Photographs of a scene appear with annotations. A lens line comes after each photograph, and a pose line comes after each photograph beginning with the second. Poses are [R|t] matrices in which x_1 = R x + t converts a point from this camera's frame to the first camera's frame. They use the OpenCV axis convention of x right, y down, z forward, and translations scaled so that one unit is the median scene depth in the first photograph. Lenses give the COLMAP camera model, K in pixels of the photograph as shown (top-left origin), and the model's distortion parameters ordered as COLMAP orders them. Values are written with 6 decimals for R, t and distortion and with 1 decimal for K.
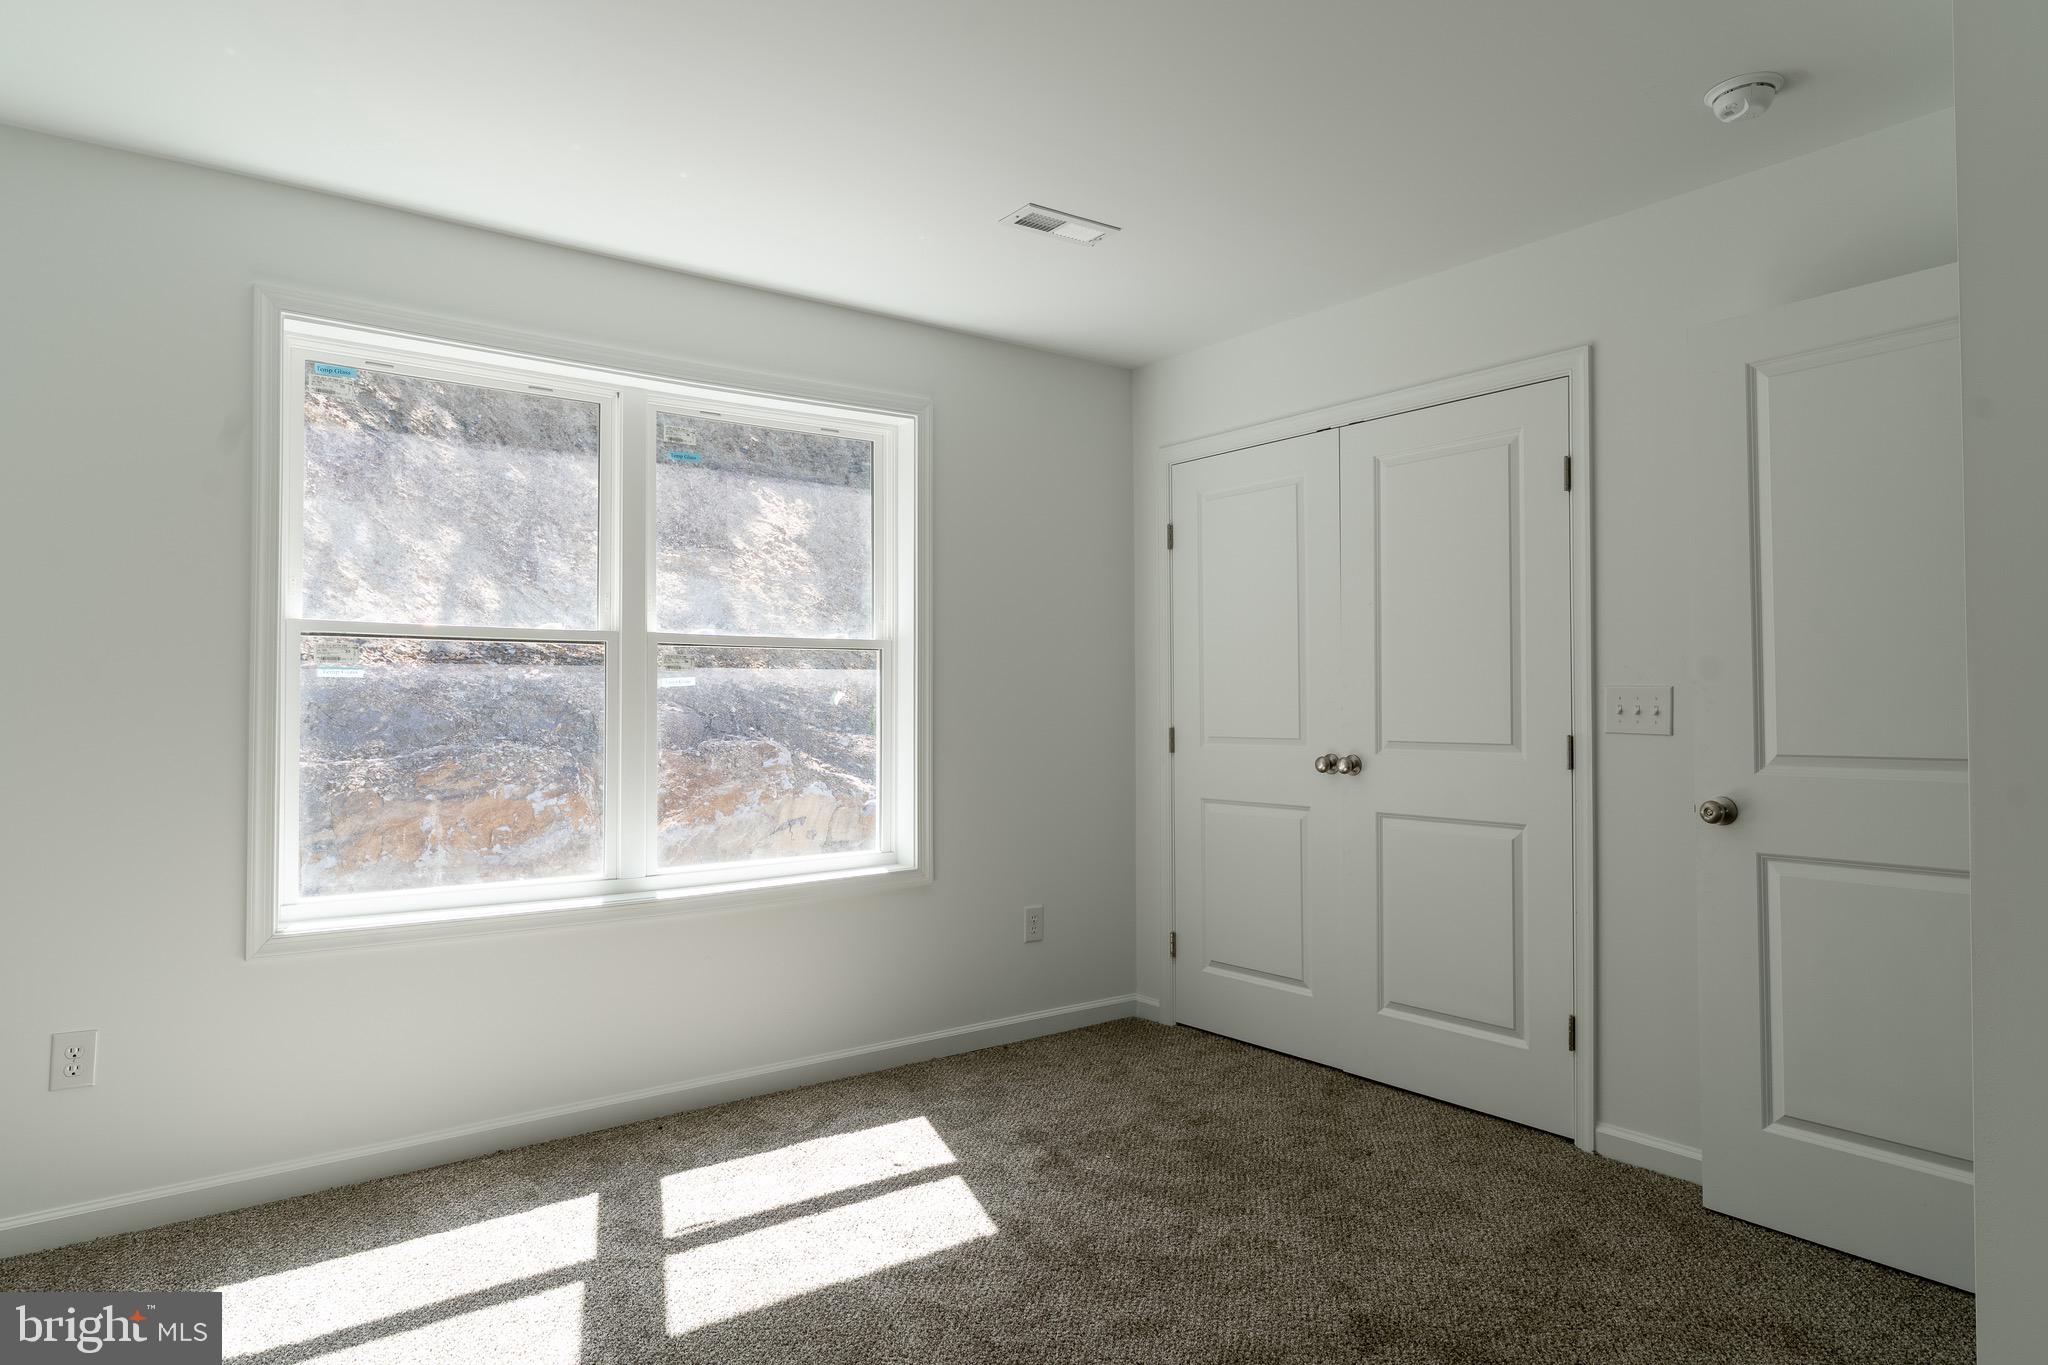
lens RADIAL K [[1242.4, 0, 1045.2], [0, 1242.4, 687.9], [0, 0, 1]] dist [-0.001393, 0.004106]
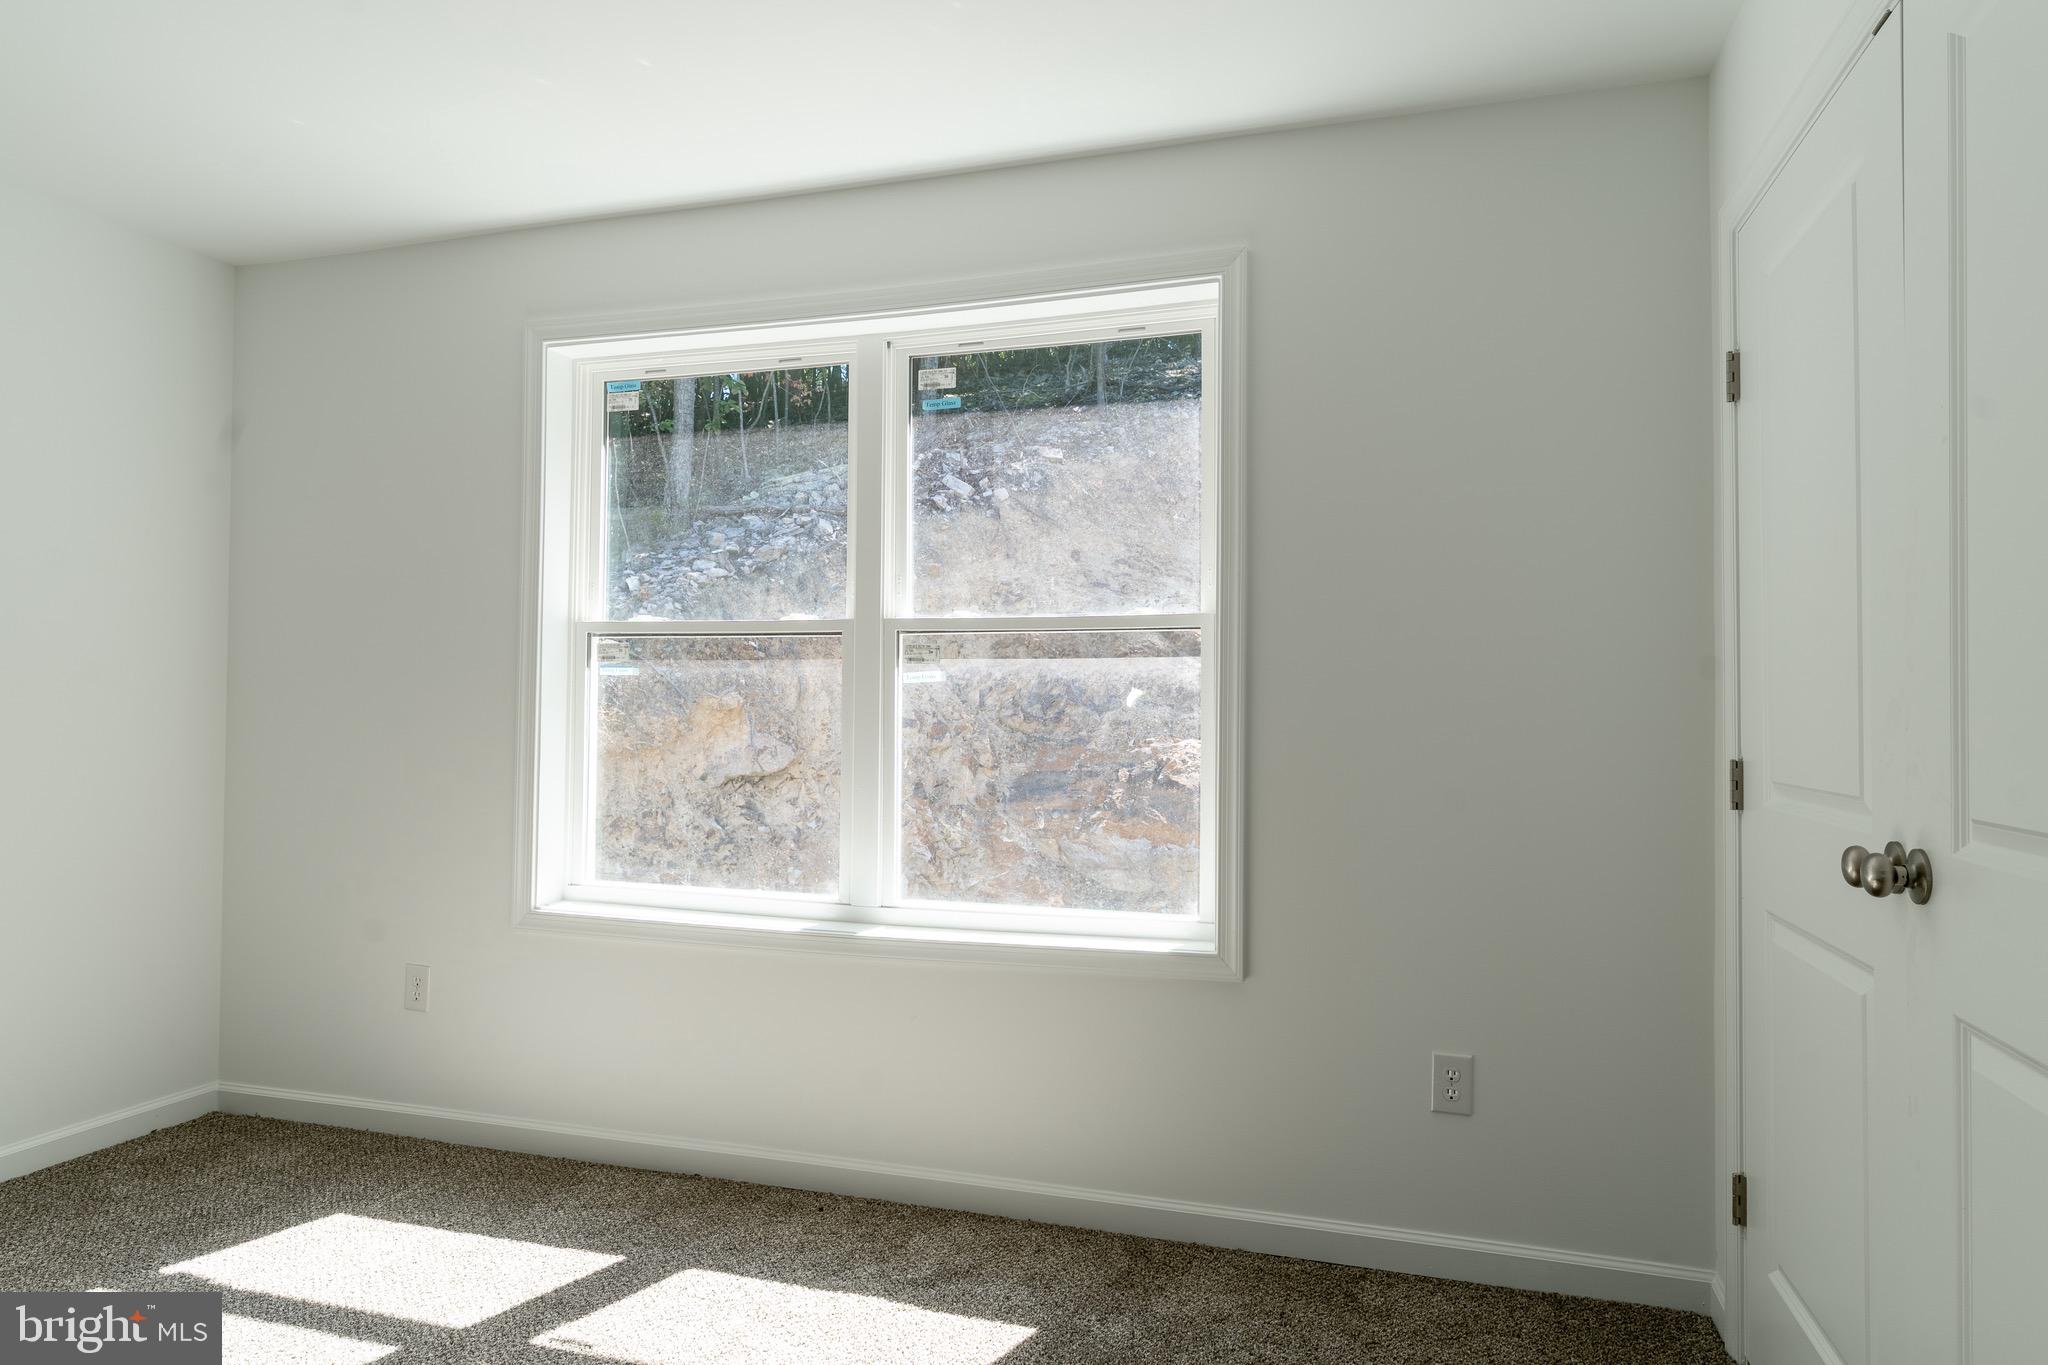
lens RADIAL K [[1242.4, 0, 1008.6], [0, 1242.4, 677.6], [0, 0, 1]] dist [-0.001393, 0.004106]
pose [[0.567294, -0.010373, -0.823450, 0.437858], [0.002838, 0.999939, -0.010641, 0.004825], [0.823510, 0.003699, 0.567289, 0.605644]]
